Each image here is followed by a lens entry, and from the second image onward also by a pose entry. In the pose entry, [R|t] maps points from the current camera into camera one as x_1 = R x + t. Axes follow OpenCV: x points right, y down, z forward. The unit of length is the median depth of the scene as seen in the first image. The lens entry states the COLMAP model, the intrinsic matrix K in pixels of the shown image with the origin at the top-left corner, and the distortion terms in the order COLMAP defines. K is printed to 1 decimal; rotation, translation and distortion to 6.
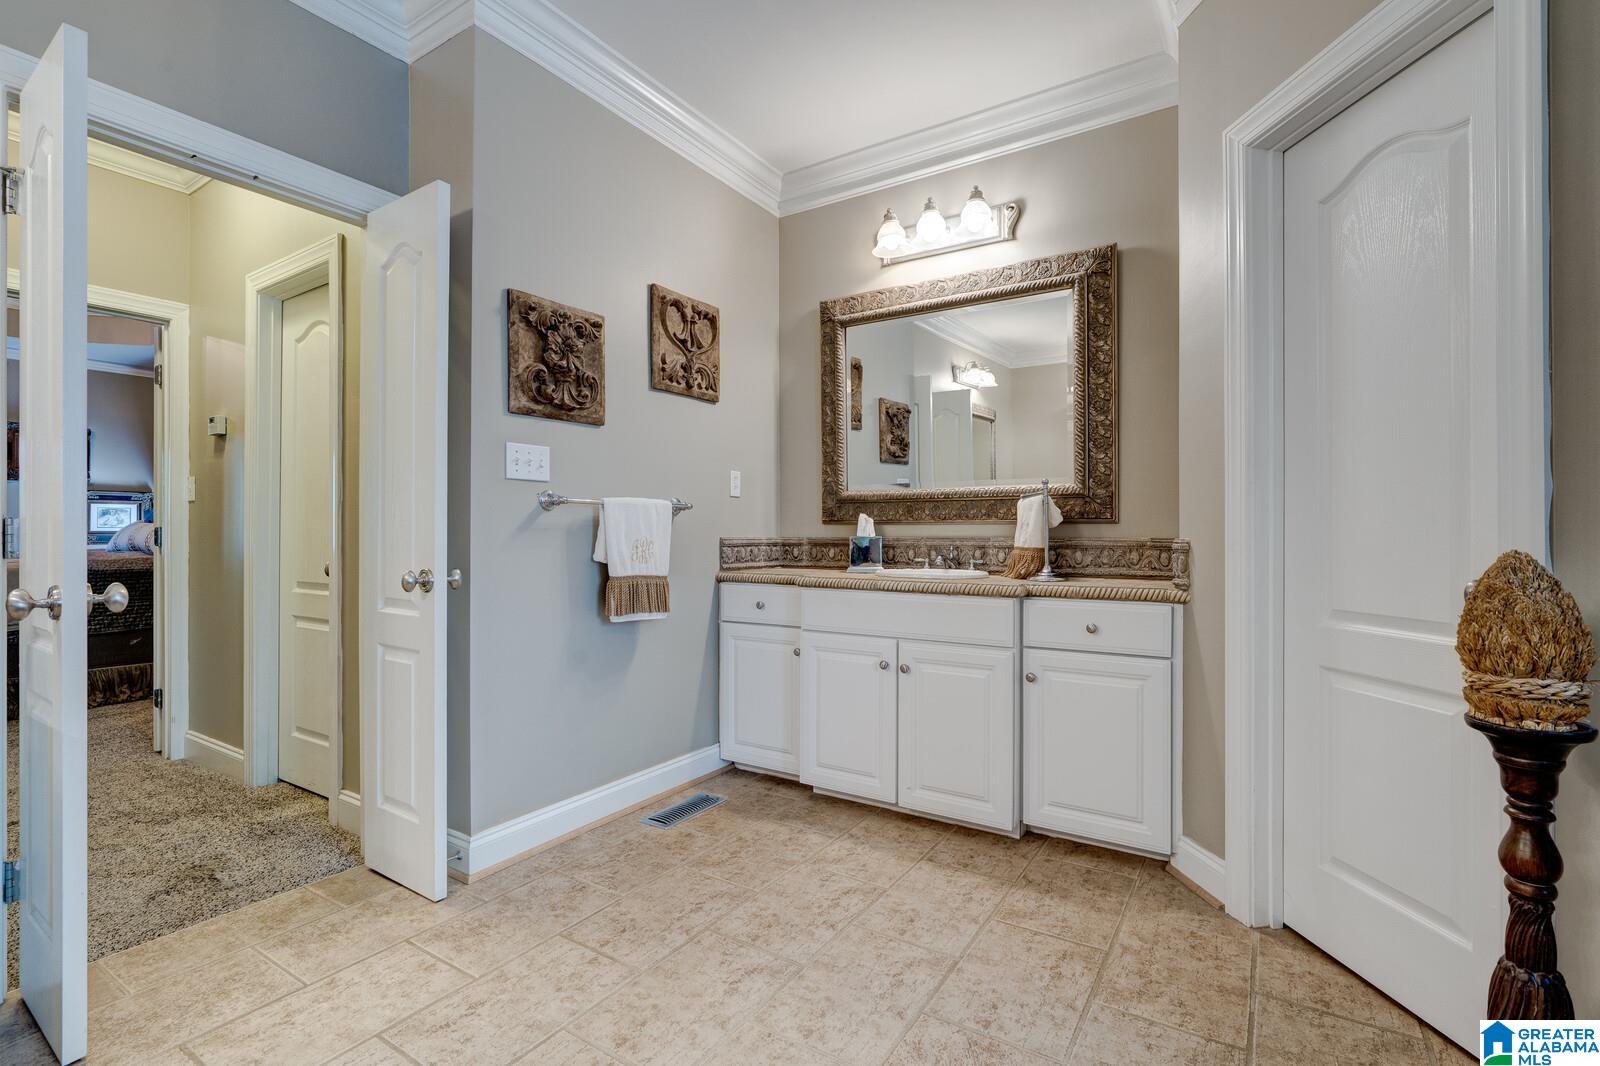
lens RADIAL K [[731.2, 0, 808.2], [0, 731.2, 532.5], [0, 0, 1]] dist [-0.006182, -0.000611]
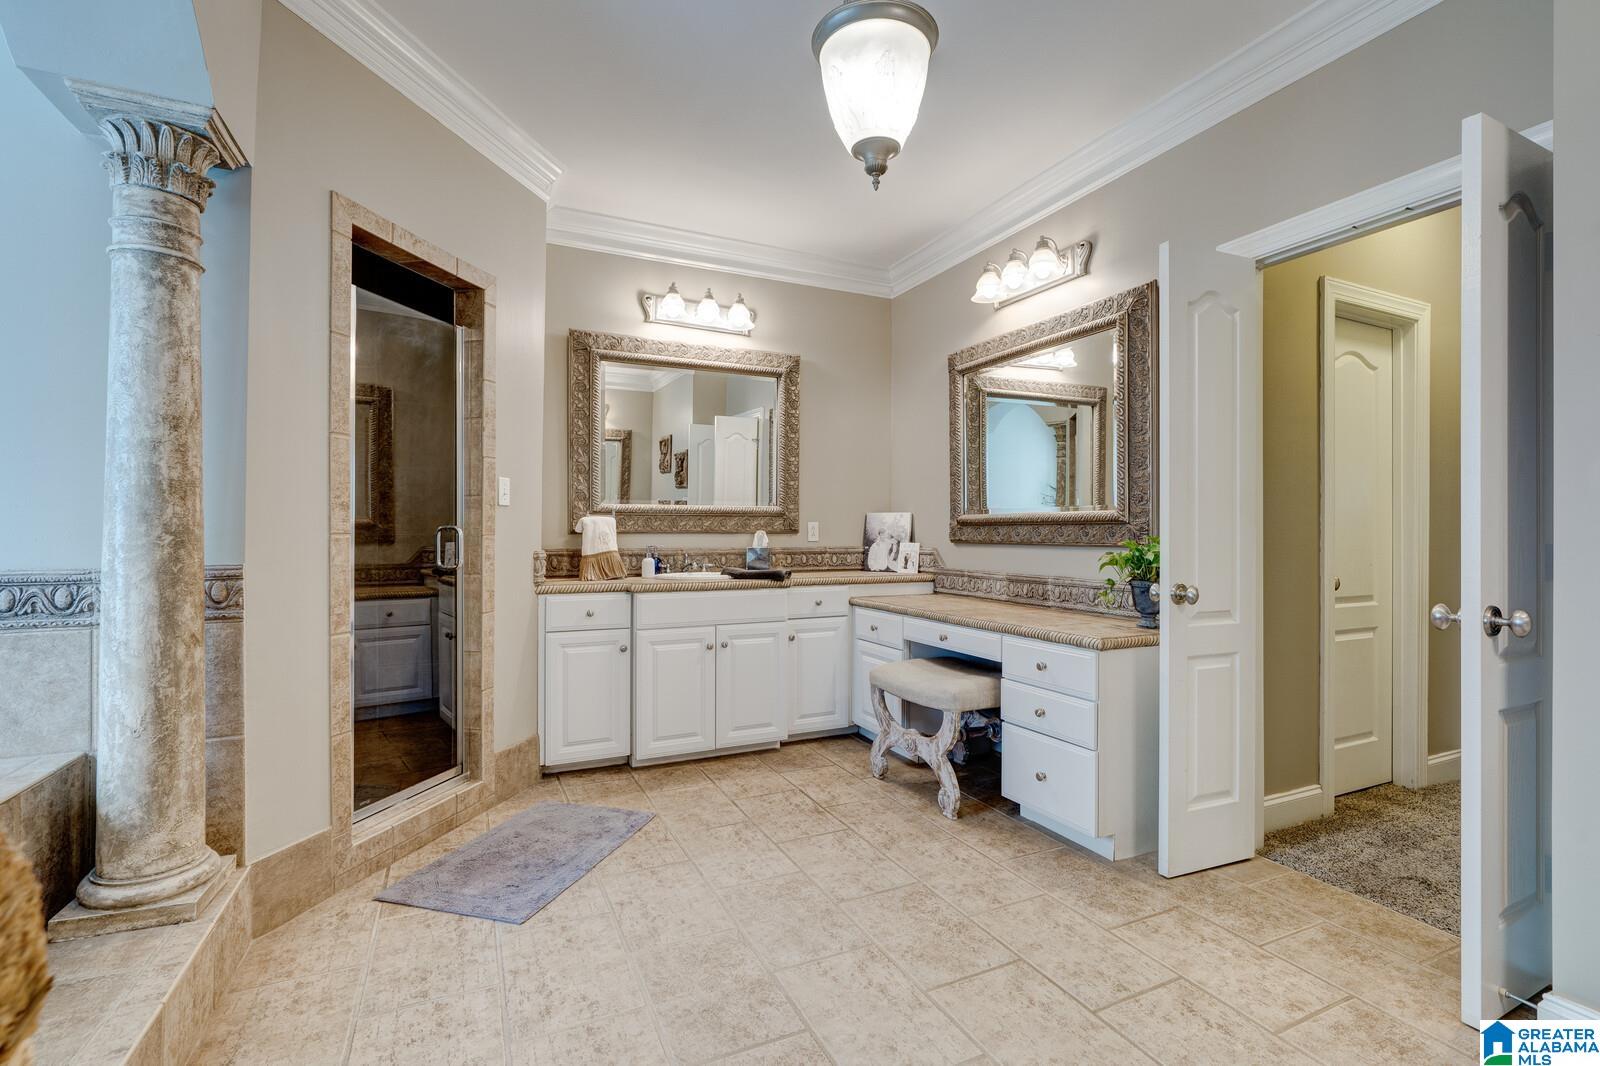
lens RADIAL K [[731.2, 0, 807.8], [0, 731.2, 531.0], [0, 0, 1]] dist [-0.006182, -0.000611]
pose [[-0.536579, -0.003819, -0.843842, 0.582843], [-0.002490, 0.999993, -0.002942, -0.029214], [0.843847, 0.000522, -0.536584, 0.872090]]
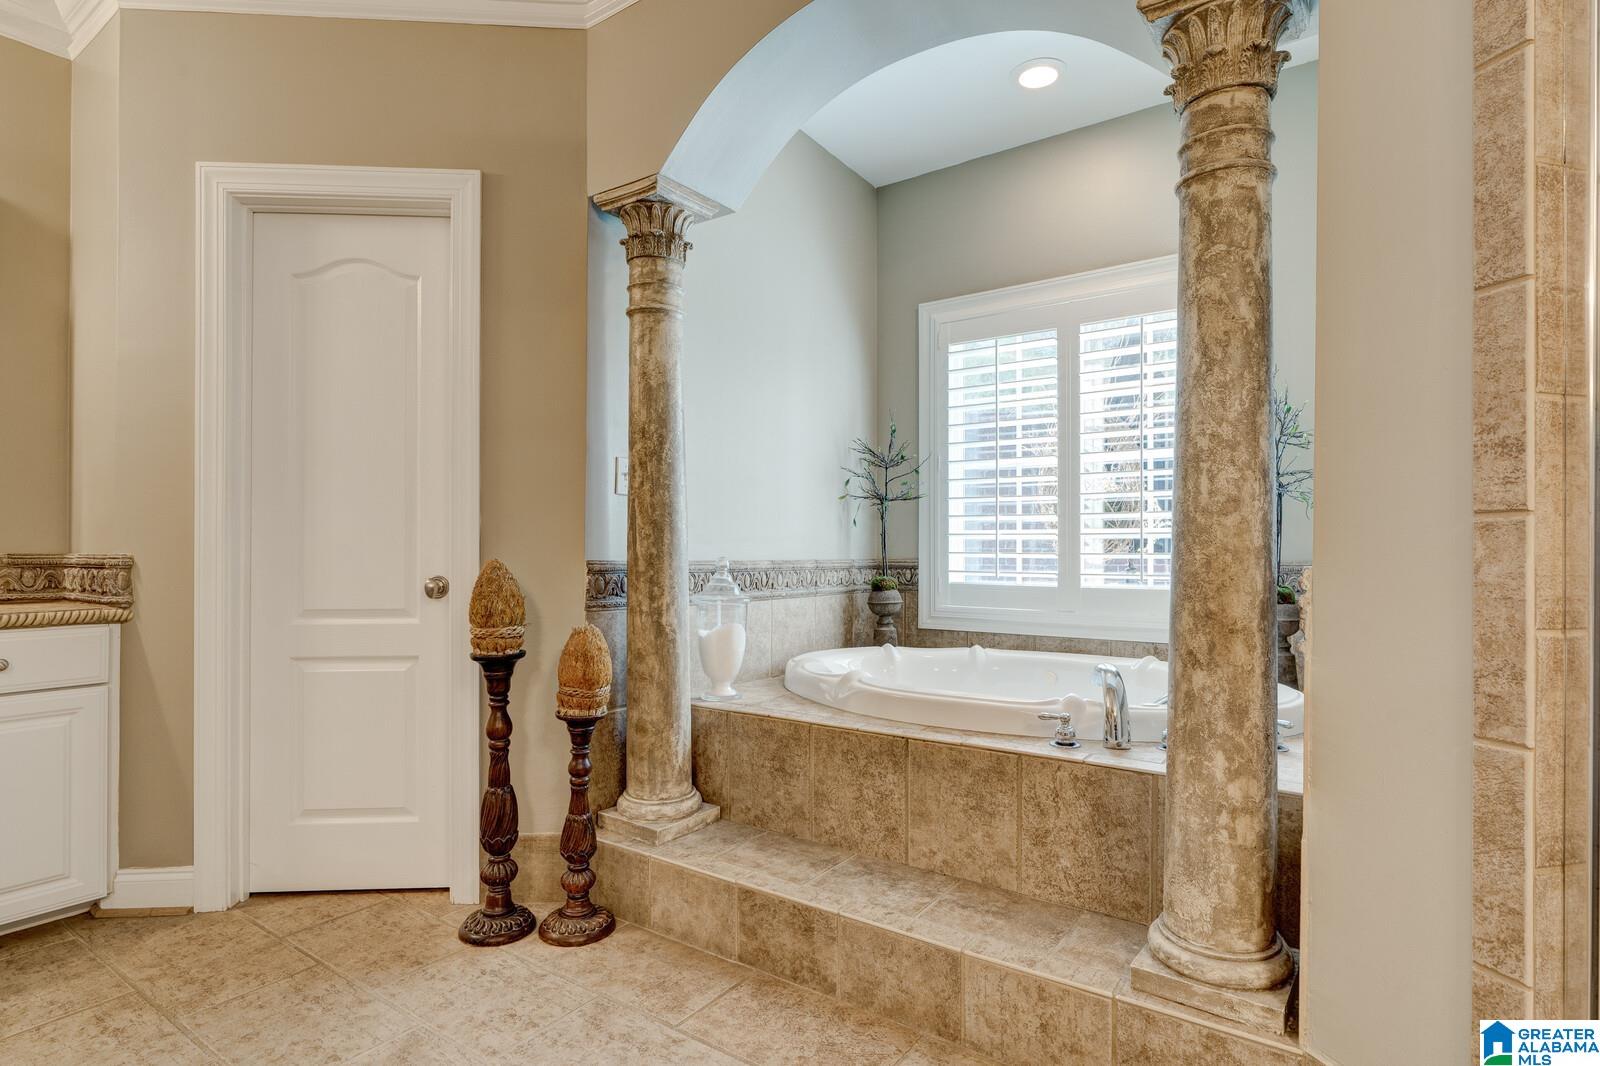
lens RADIAL K [[821.2, 0, 799.8], [0, 821.2, 543.6], [0, 0, 1]] dist [-0.000925, 0.000233]
pose [[0.050851, 0.004013, 0.998698, -0.580142], [-0.001446, 0.999991, -0.003944, -0.002096], [-0.998705, -0.001244, 0.050856, 0.082800]]
